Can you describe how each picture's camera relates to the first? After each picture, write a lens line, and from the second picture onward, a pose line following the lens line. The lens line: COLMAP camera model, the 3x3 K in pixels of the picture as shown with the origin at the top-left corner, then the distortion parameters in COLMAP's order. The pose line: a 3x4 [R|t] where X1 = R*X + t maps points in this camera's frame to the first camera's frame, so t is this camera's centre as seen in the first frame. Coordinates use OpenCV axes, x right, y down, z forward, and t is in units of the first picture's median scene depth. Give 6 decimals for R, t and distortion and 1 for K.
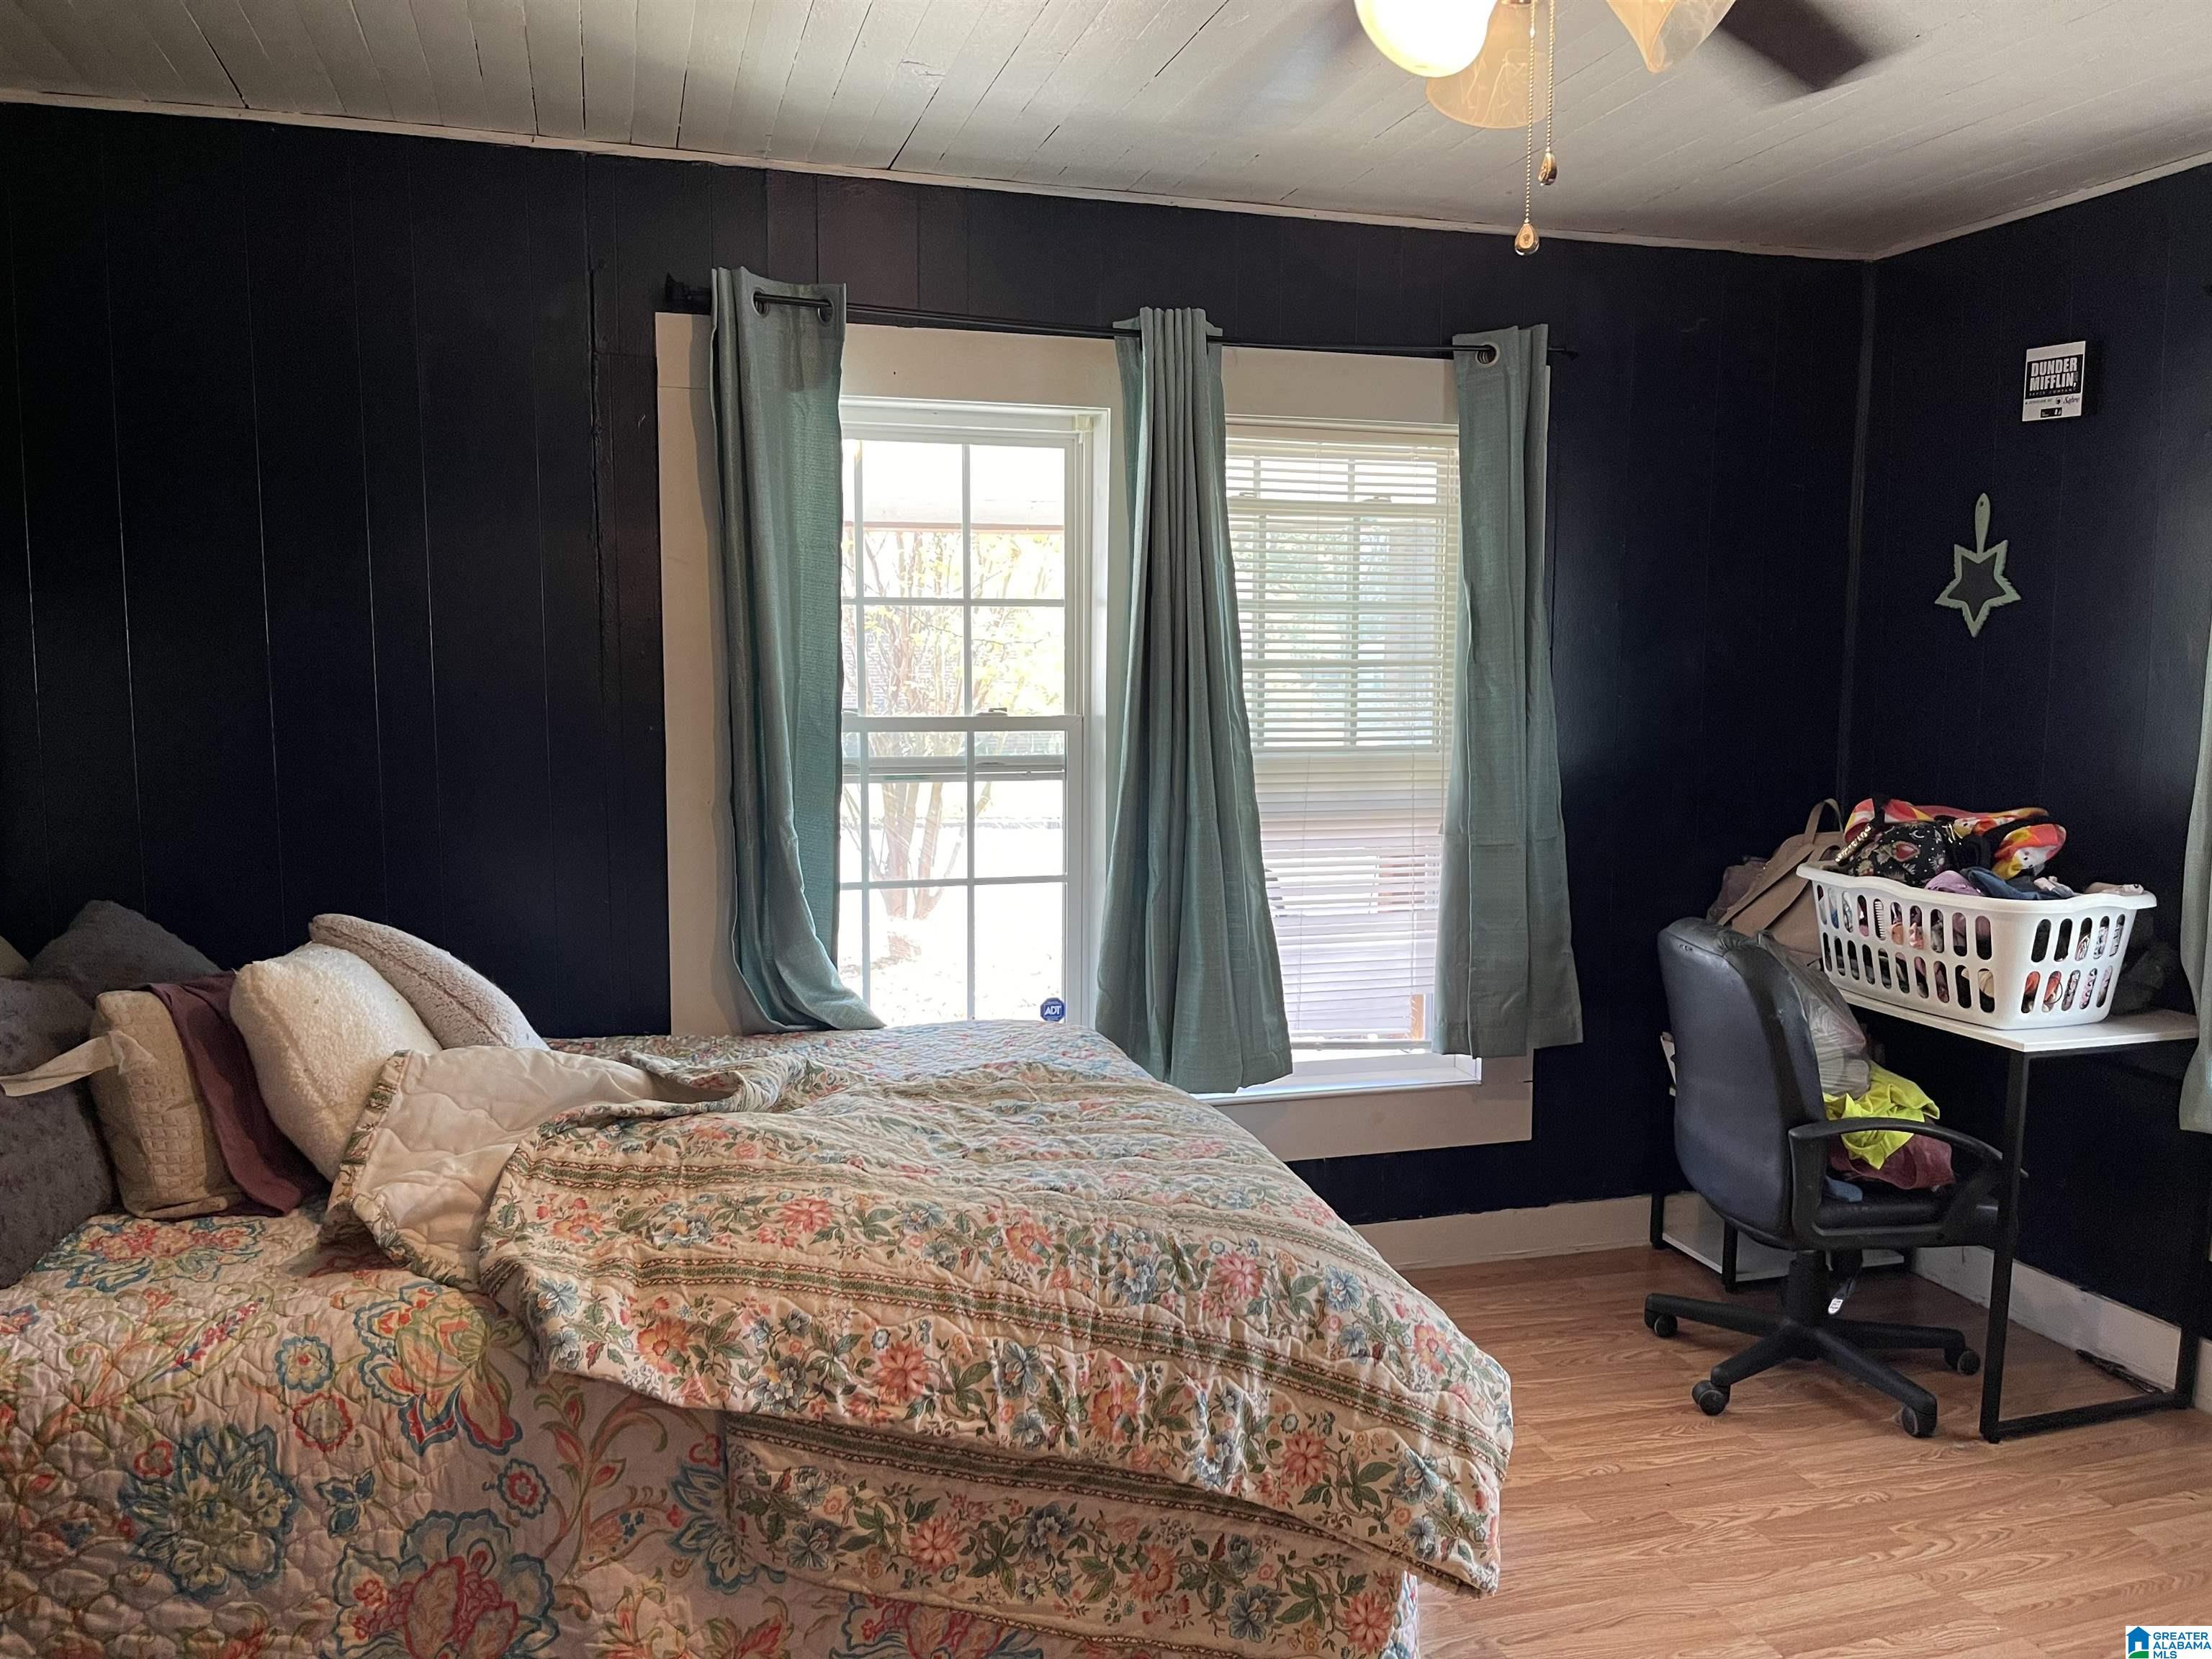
lens RADIAL K [[1681.7, 0, 1097.1], [0, 1681.7, 825.2], [0, 0, 1]] dist [0.085042, -0.104719]
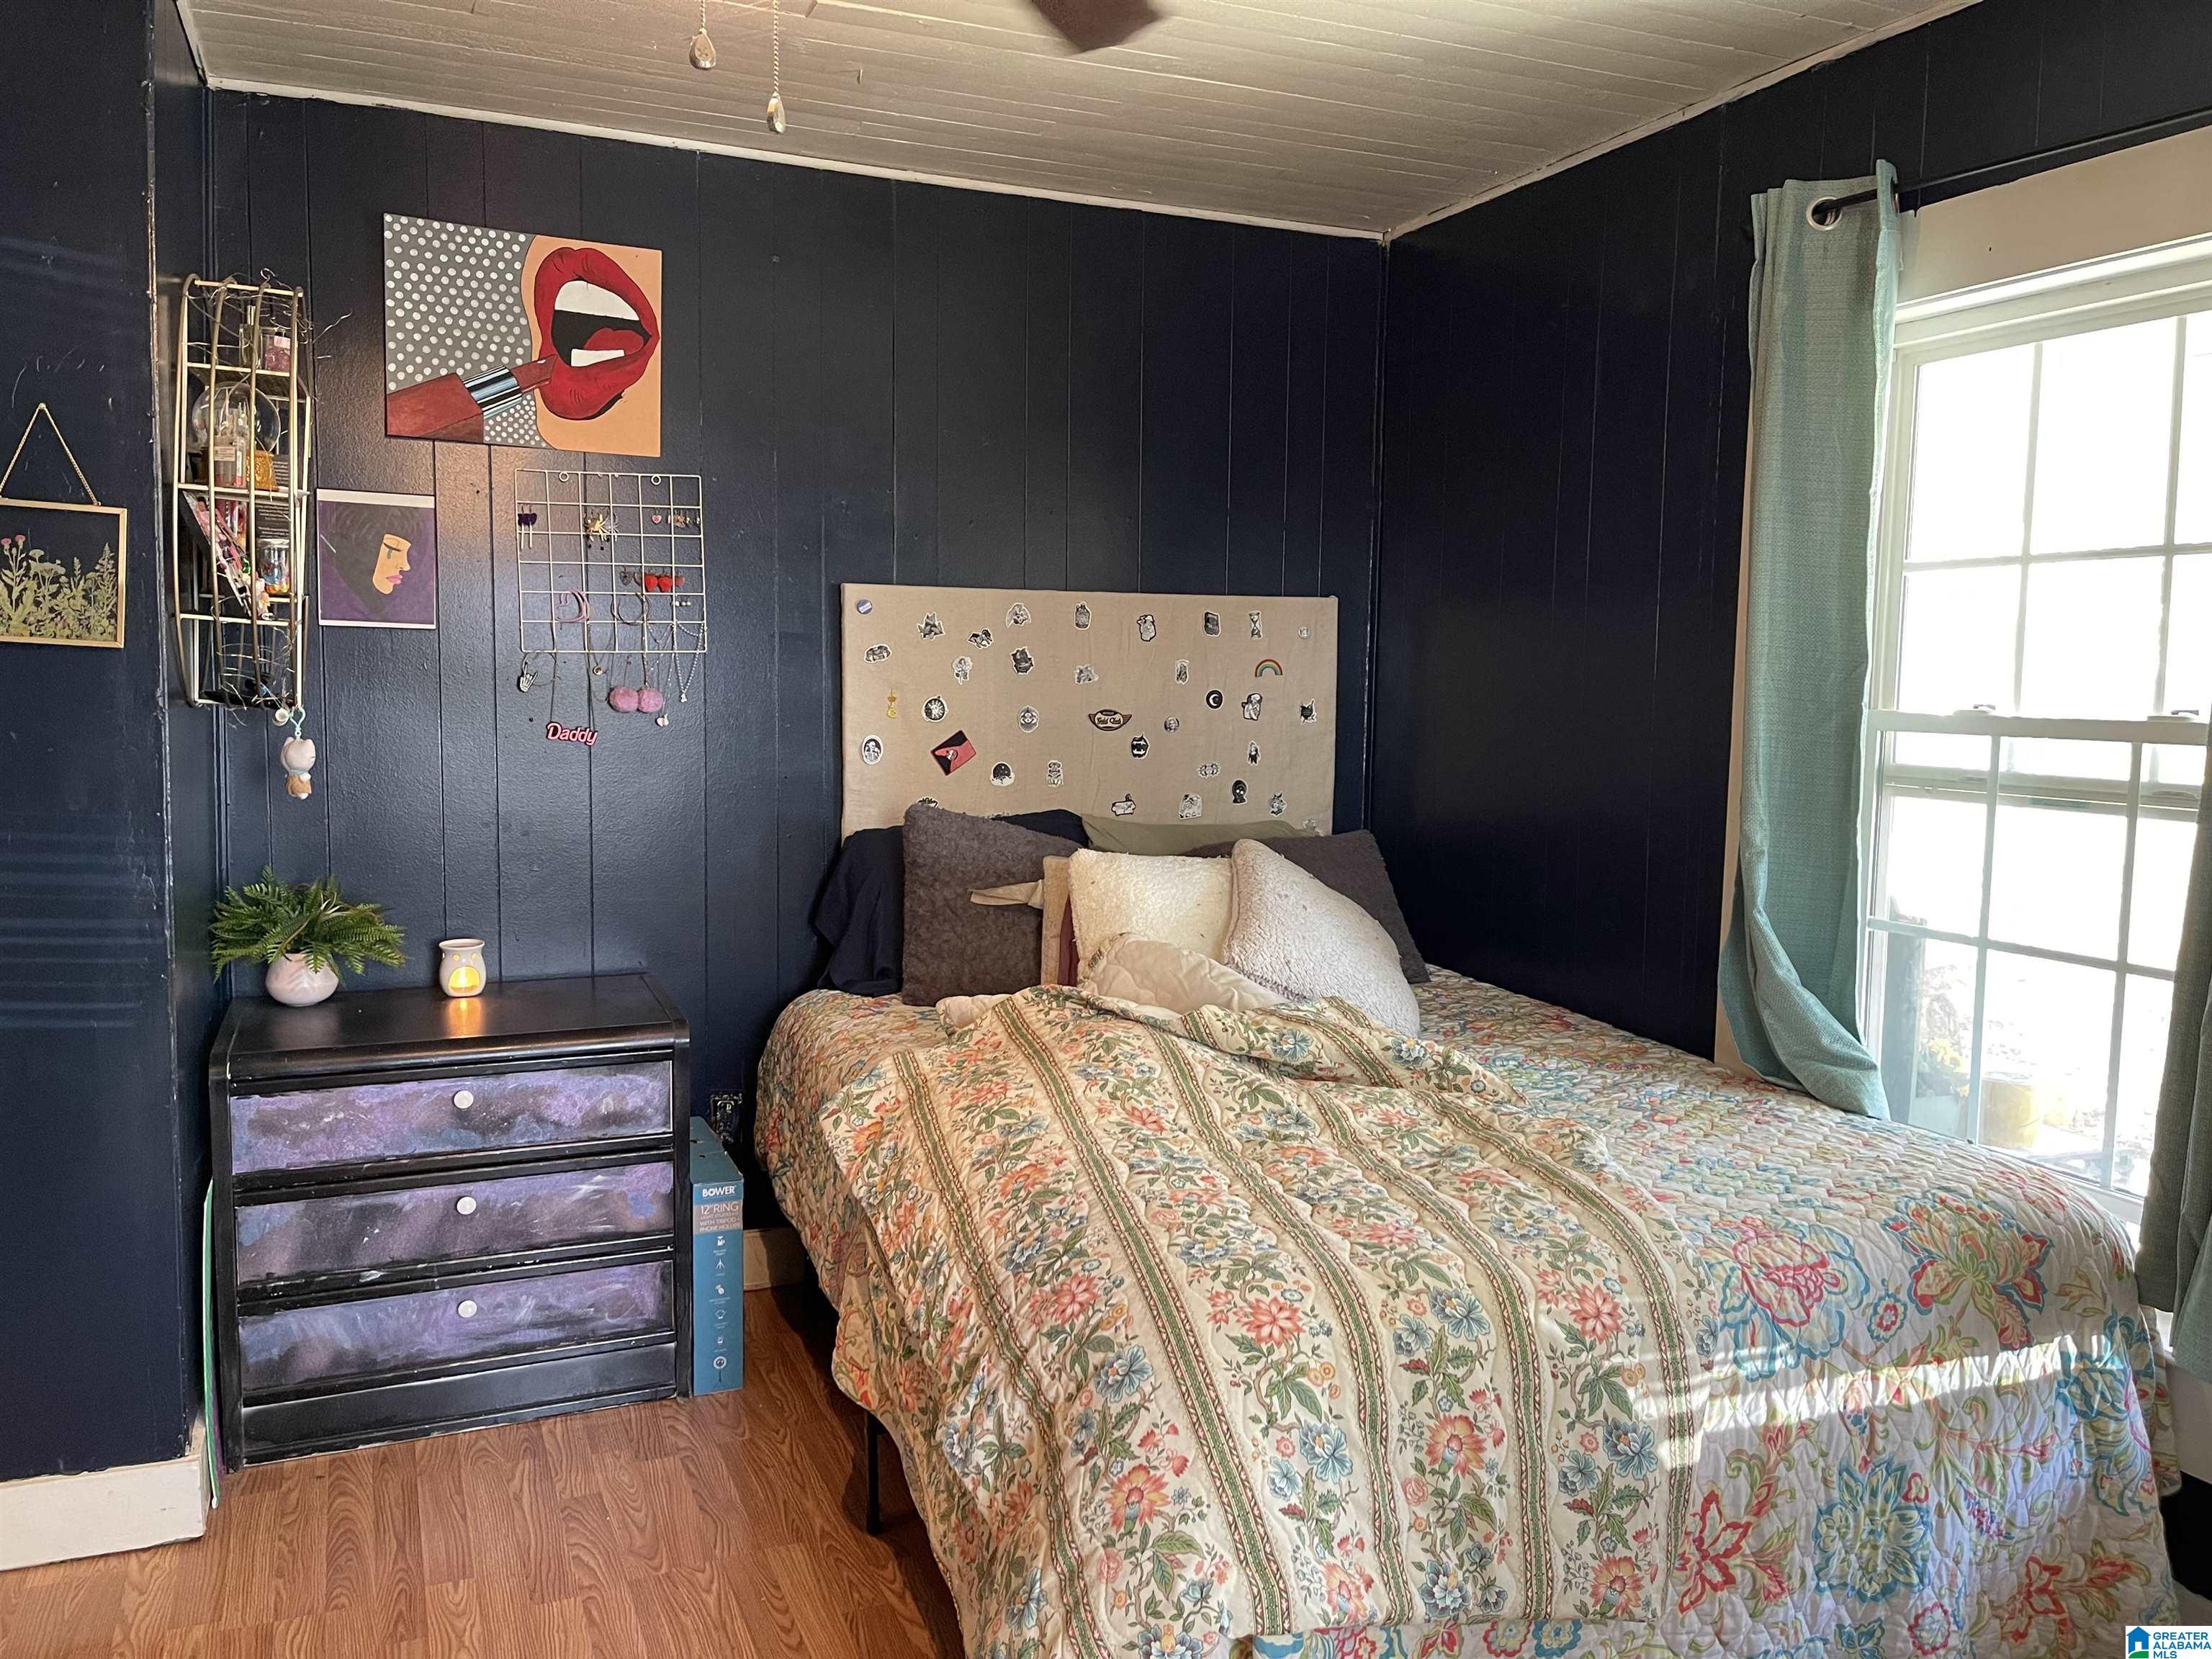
lens RADIAL K [[1667.0, 0, 1096.4], [0, 1667.0, 827.9], [0, 0, 1]] dist [0.065540, -0.074527]
pose [[0.125807, 0.091329, -0.987842, 0.589583], [-0.113498, 0.990540, 0.077124, -0.030305], [0.985541, 0.102415, 0.134983, 0.548841]]
